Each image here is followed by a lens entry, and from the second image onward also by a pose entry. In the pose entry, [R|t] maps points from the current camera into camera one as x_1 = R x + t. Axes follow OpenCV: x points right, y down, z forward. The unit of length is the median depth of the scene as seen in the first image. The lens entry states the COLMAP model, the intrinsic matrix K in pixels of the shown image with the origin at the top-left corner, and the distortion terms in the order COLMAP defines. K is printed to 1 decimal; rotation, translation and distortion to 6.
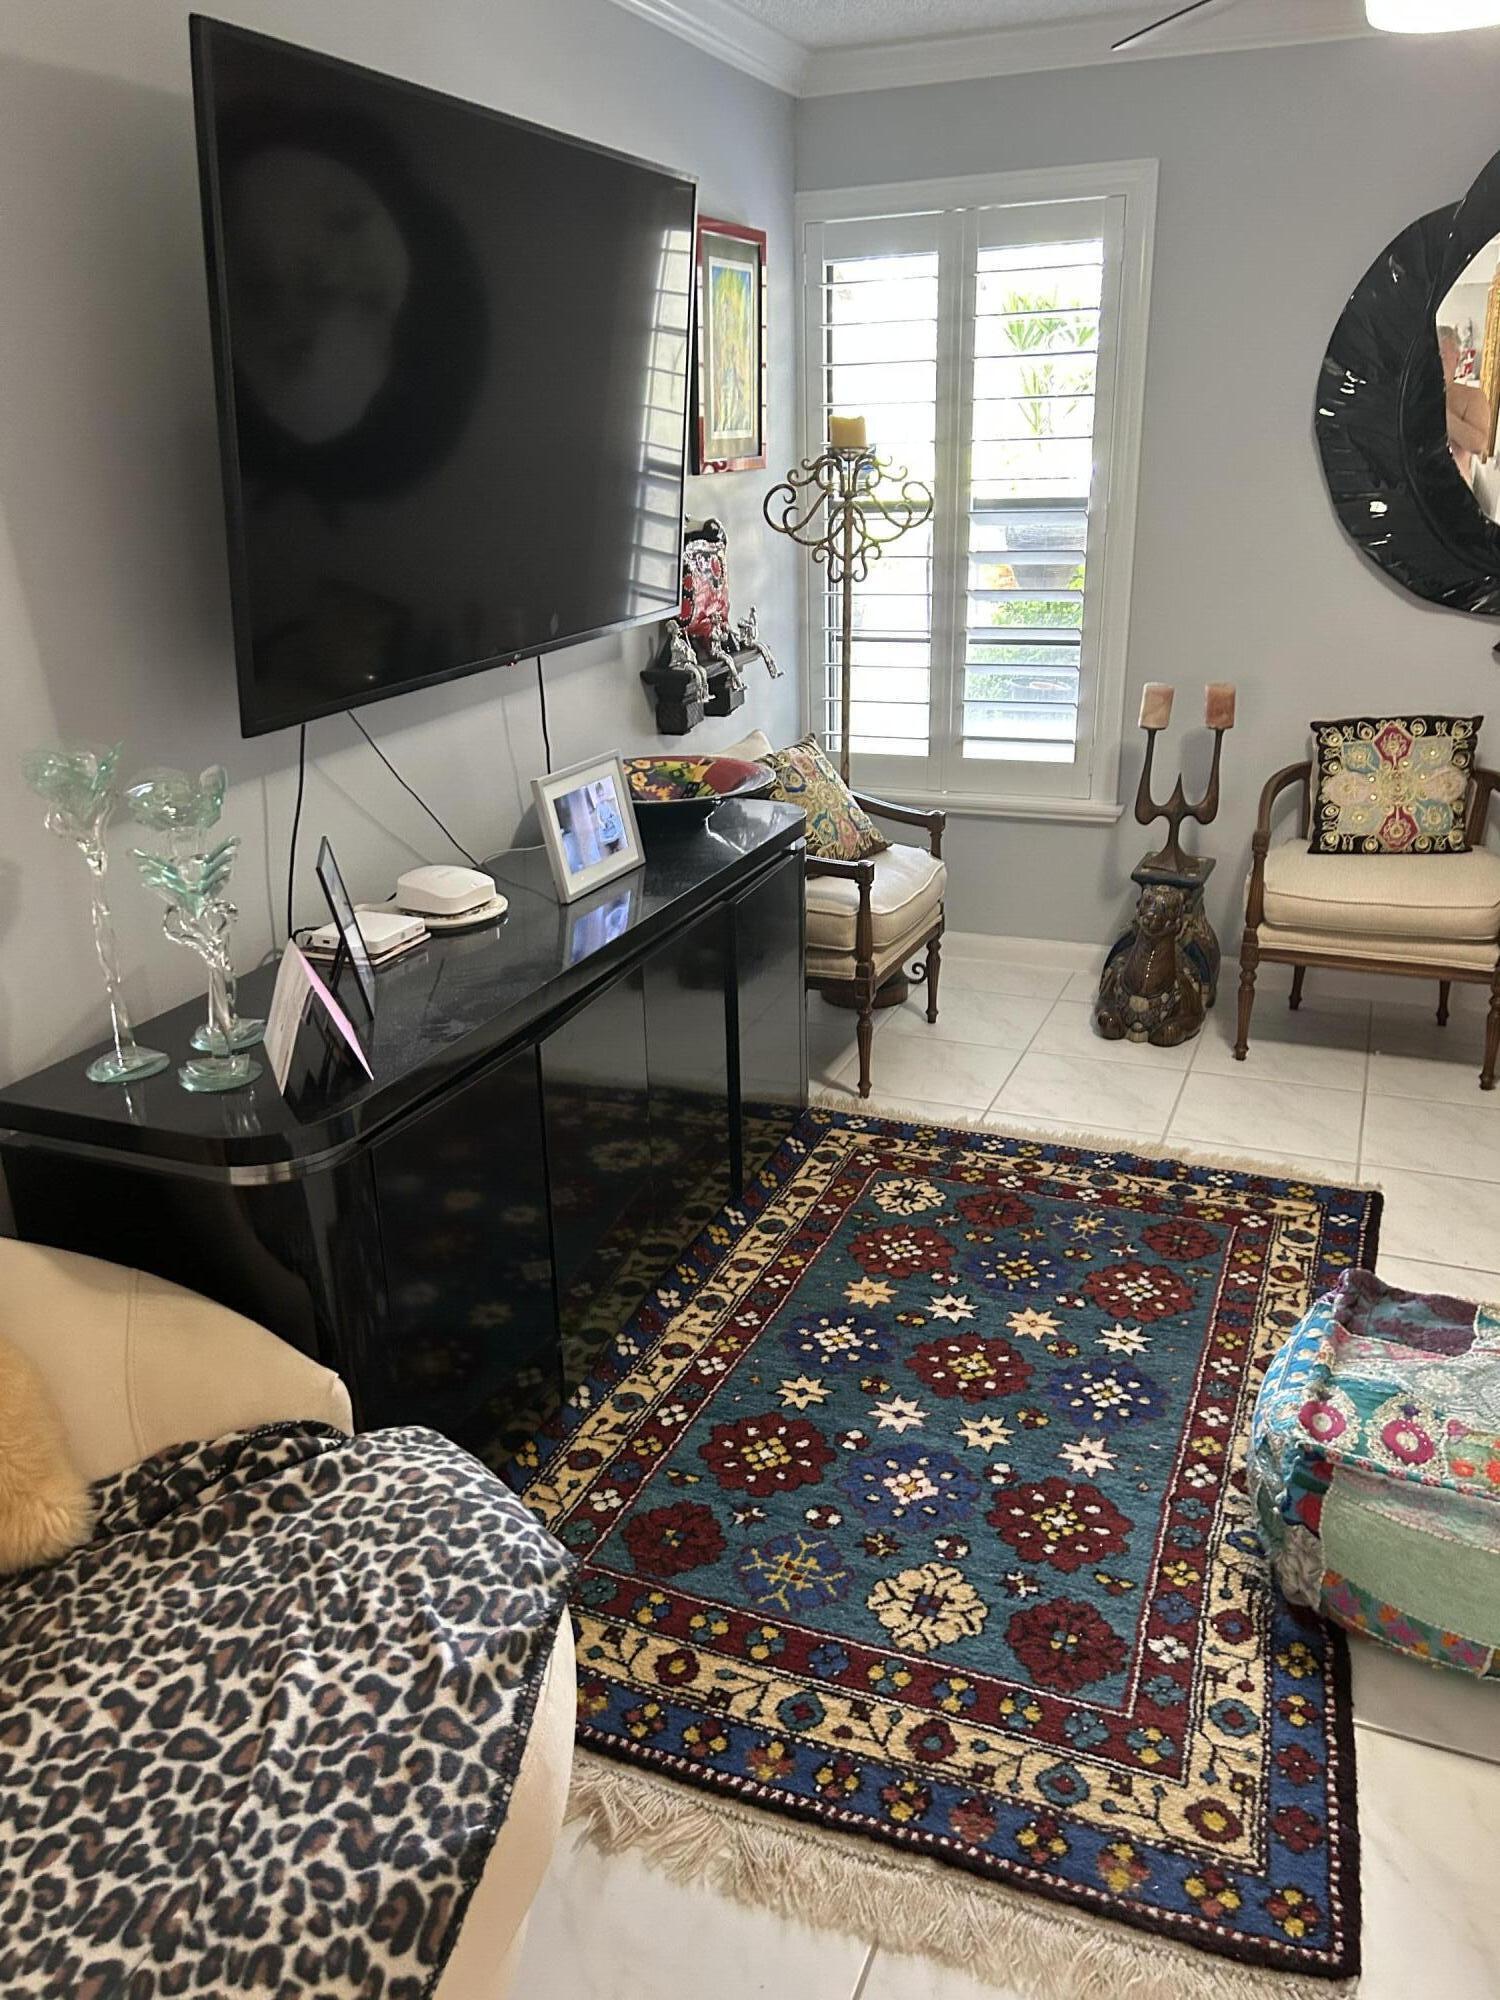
lens RADIAL K [[1500.5, 0, 750.0], [0, 1500.5, 1000.0], [0, 0, 1]] dist [0.057235, -0.015708]
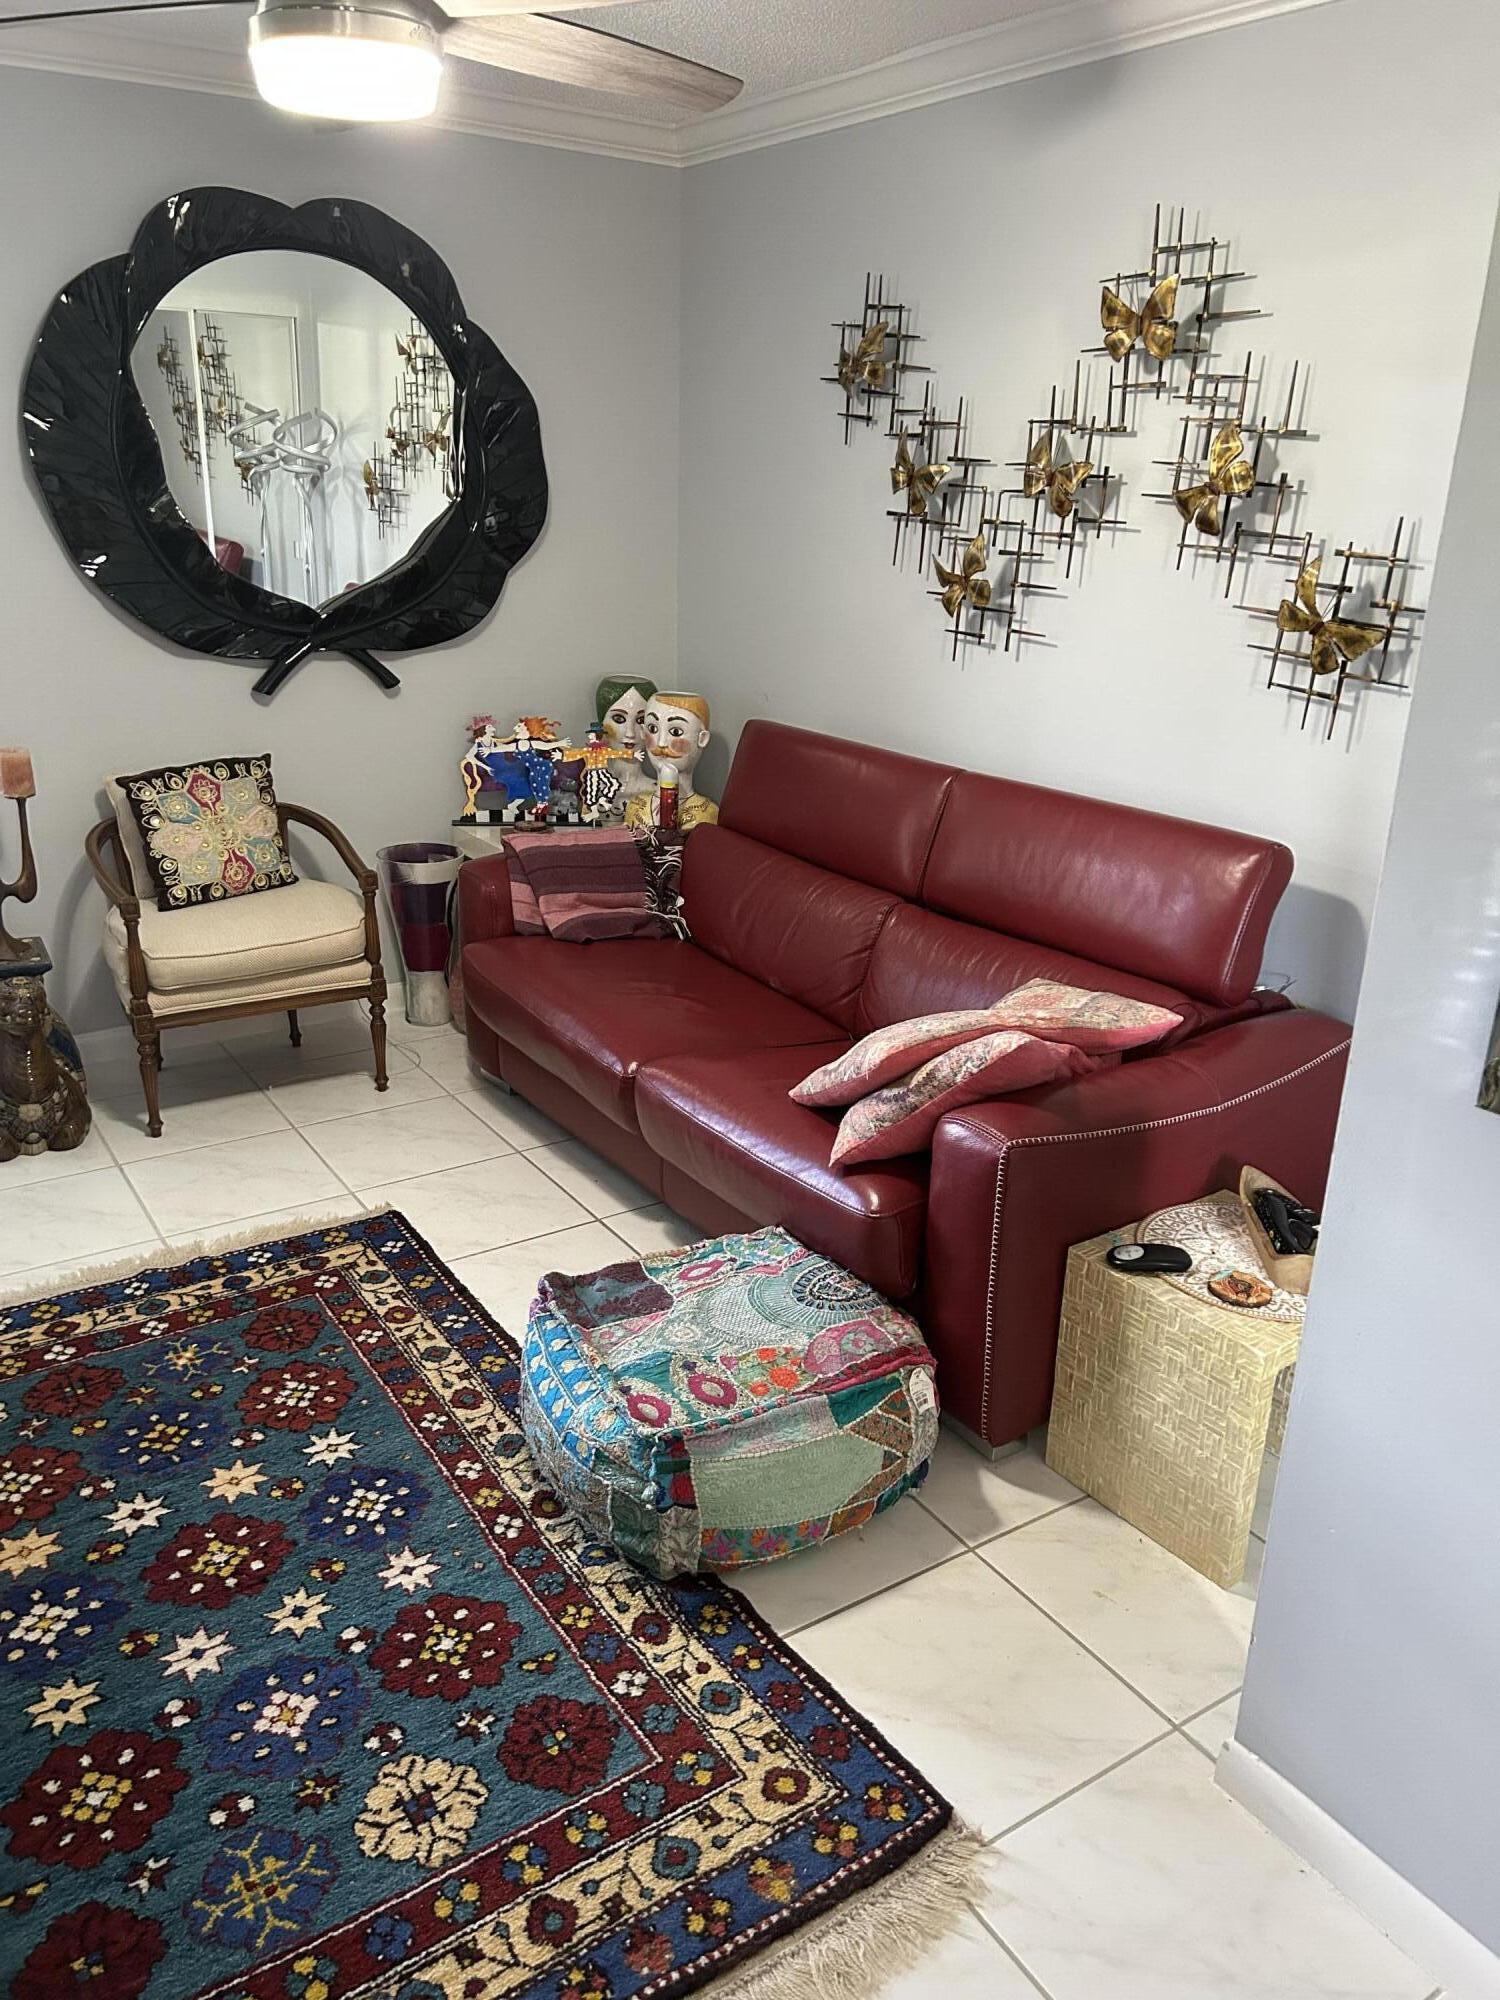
lens RADIAL K [[1500.5, 0, 750.0], [0, 1500.5, 1000.0], [0, 0, 1]] dist [0.057235, -0.015708]
pose [[0.579601, -0.243265, 0.777743, -0.312763], [0.251559, 0.961202, 0.113178, -0.099333], [-0.775101, 0.130050, 0.618309, 0.201561]]
